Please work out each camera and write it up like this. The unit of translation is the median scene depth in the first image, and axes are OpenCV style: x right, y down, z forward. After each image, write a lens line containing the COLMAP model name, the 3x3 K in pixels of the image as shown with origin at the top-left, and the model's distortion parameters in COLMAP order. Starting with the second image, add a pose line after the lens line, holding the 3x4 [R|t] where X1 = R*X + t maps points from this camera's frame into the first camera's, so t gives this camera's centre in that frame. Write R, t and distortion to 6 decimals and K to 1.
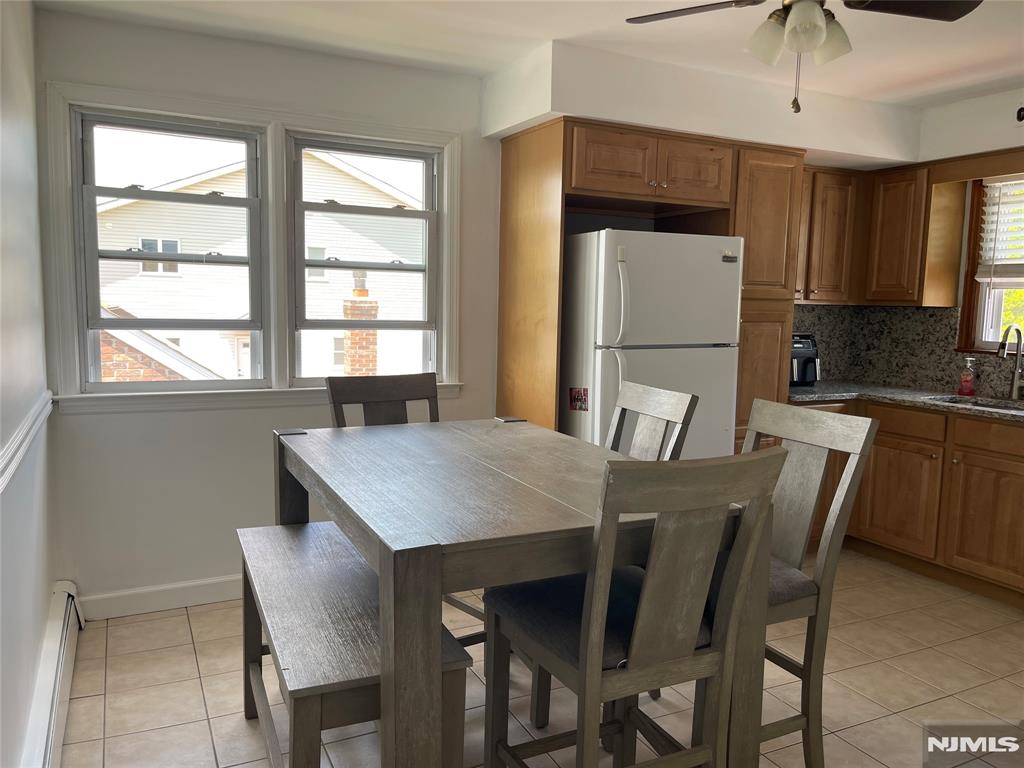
lens RADIAL K [[771.2, 0, 517.0], [0, 771.2, 386.9], [0, 0, 1]] dist [0.081046, -0.106441]
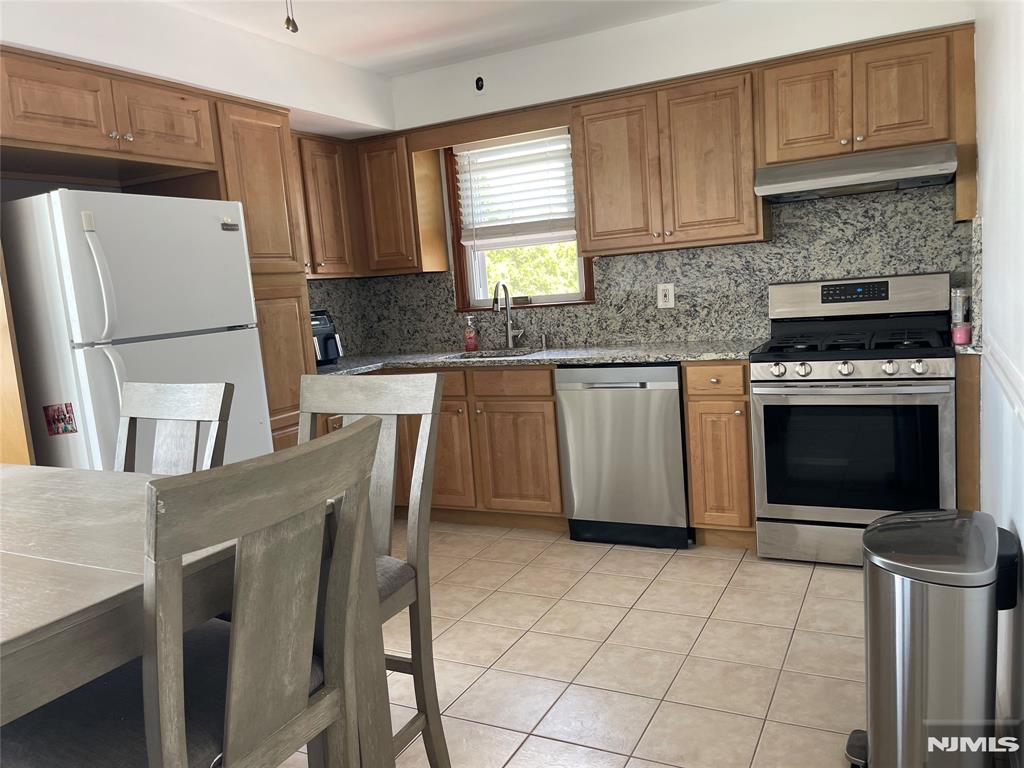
lens RADIAL K [[771.2, 0, 517.0], [0, 771.2, 386.9], [0, 0, 1]] dist [0.081046, -0.106441]
pose [[0.798736, -0.159458, 0.580167, -0.001913], [0.156791, 0.986090, 0.055166, 0.012469], [-0.580893, 0.046902, 0.812628, 0.119722]]
